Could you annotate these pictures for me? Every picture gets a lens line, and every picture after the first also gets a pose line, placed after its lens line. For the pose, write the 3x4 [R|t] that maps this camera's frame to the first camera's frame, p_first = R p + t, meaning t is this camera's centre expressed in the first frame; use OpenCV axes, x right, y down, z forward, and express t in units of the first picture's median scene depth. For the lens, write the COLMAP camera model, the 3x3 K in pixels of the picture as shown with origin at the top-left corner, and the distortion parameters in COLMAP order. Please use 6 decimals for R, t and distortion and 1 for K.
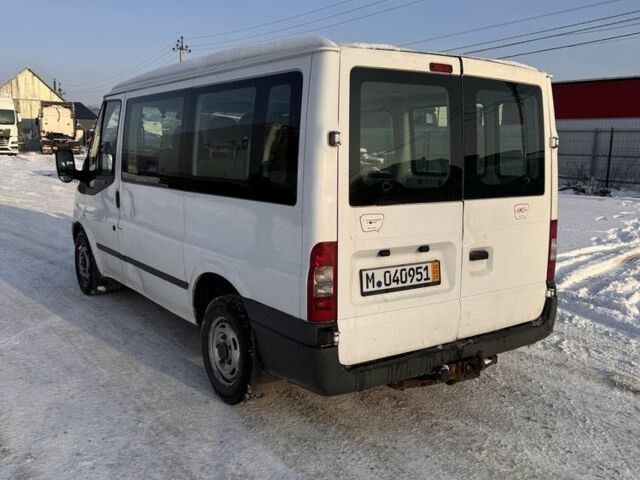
lens RADIAL K [[659.3, 0, 320.0], [0, 659.3, 240.0], [0, 0, 1]] dist [0.104229, -0.356145]
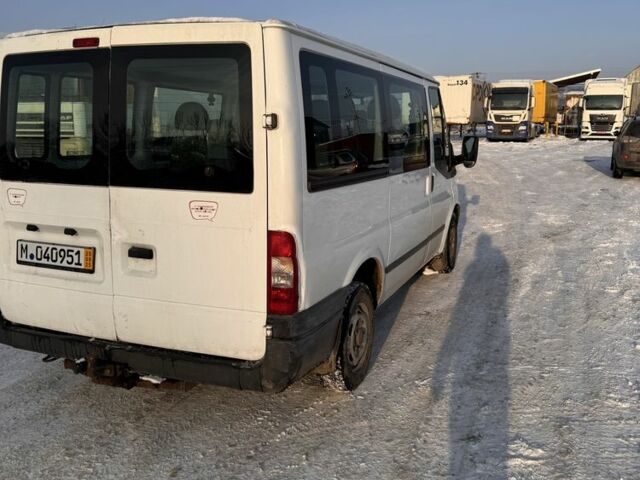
lens RADIAL K [[659.3, 0, 320.0], [0, 659.3, 240.0], [0, 0, 1]] dist [0.104229, -0.356145]
pose [[0.500057, 0.140993, -0.854438, 1.174694], [-0.124103, 0.988141, 0.090425, -0.108351], [0.857054, 0.060821, 0.511624, 0.813545]]
